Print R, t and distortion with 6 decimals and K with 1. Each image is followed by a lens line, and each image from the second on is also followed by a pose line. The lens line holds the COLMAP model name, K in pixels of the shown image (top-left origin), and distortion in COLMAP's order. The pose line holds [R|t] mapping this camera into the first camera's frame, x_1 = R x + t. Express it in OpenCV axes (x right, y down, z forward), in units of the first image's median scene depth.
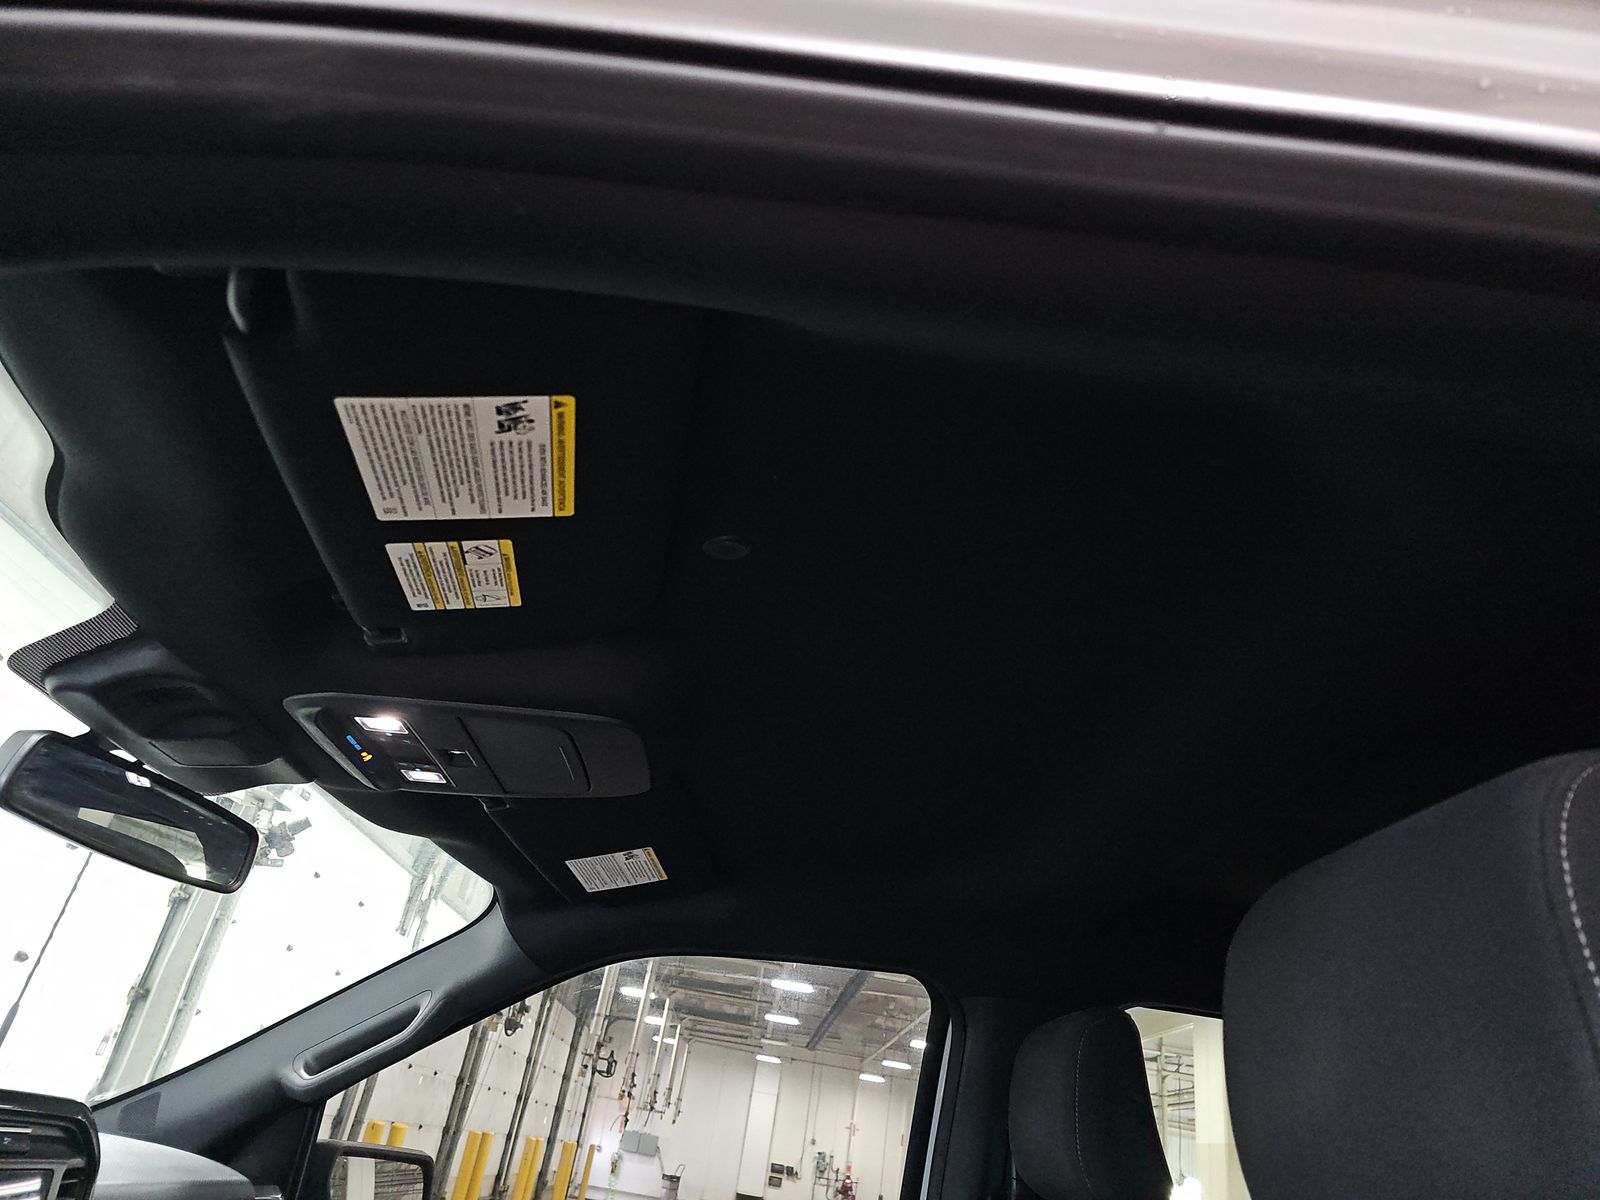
lens RADIAL K [[1061.2, 0, 800.0], [0, 1061.2, 600.0], [0, 0, 1]] dist [0.063290, -0.076723]
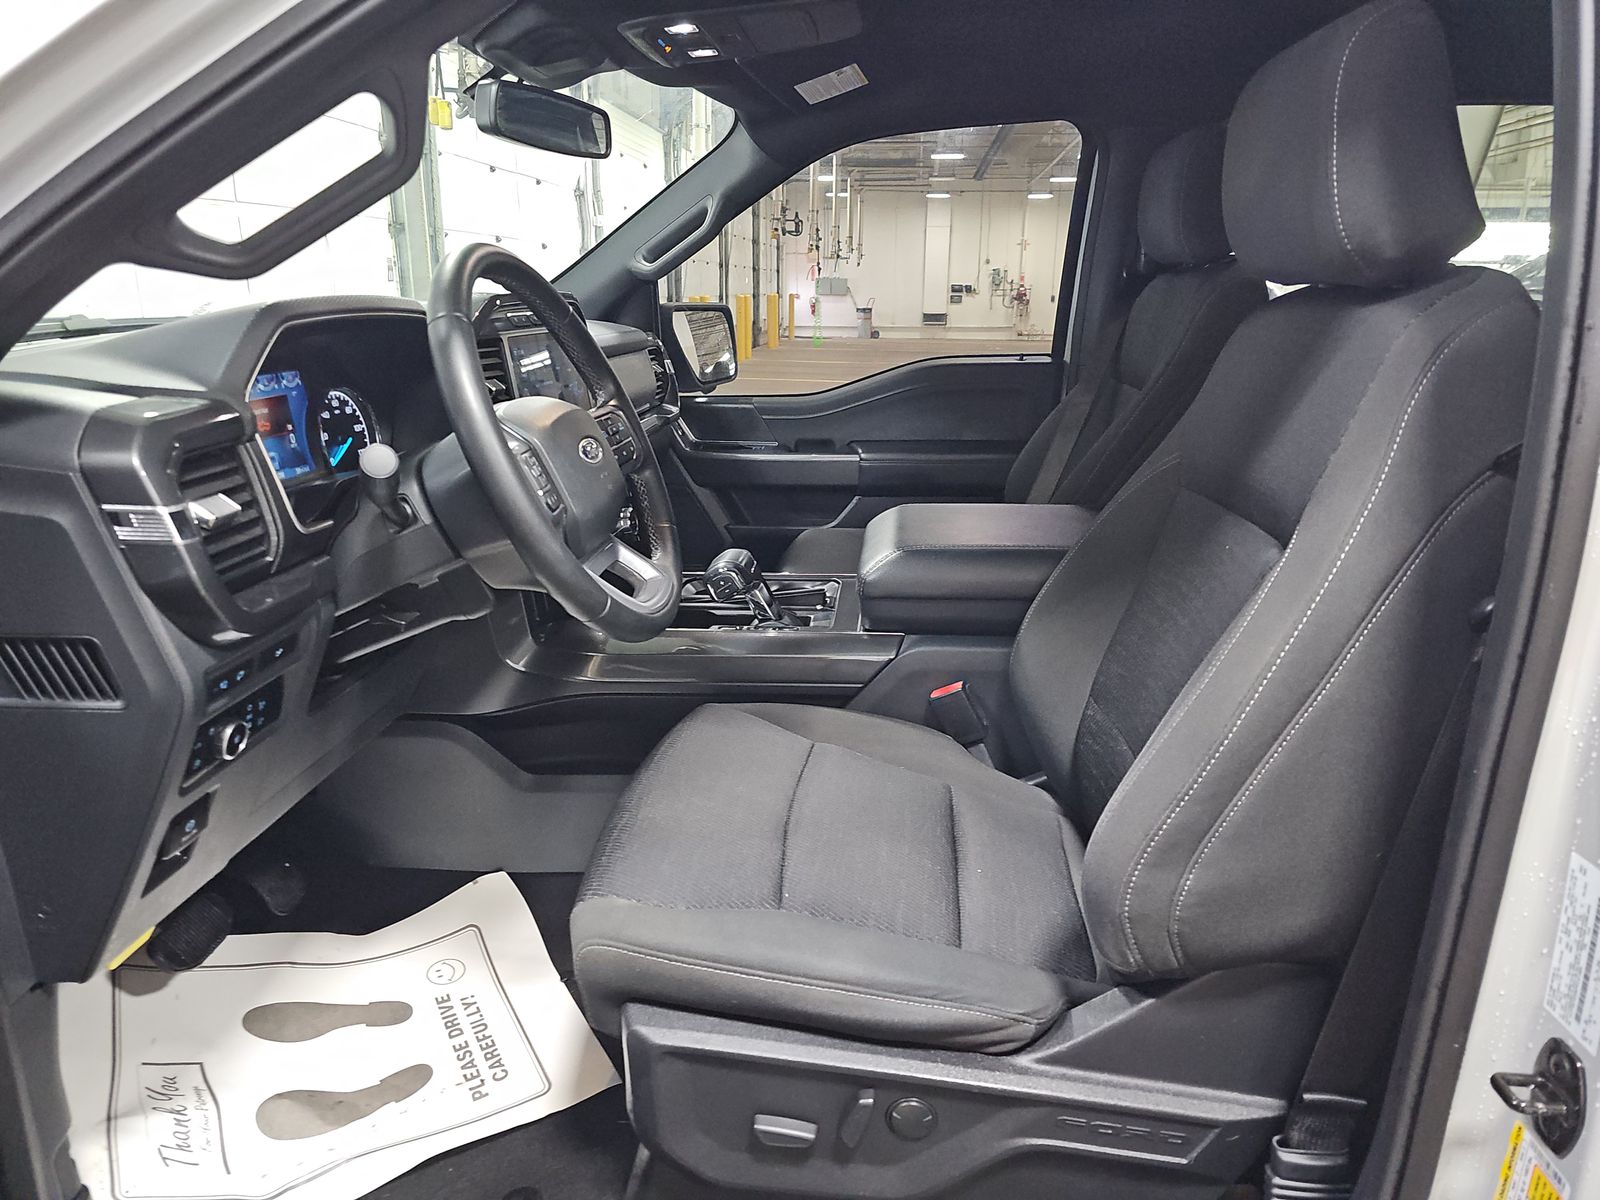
lens RADIAL K [[1047.1, 0, 800.0], [0, 1047.1, 600.0], [0, 0, 1]] dist [0.011966, -0.005370]
pose [[0.976764, -0.093729, -0.192737, -0.015936], [0.201173, 0.711079, 0.673718, -0.142446], [0.073904, -0.696837, 0.713412, -0.300574]]
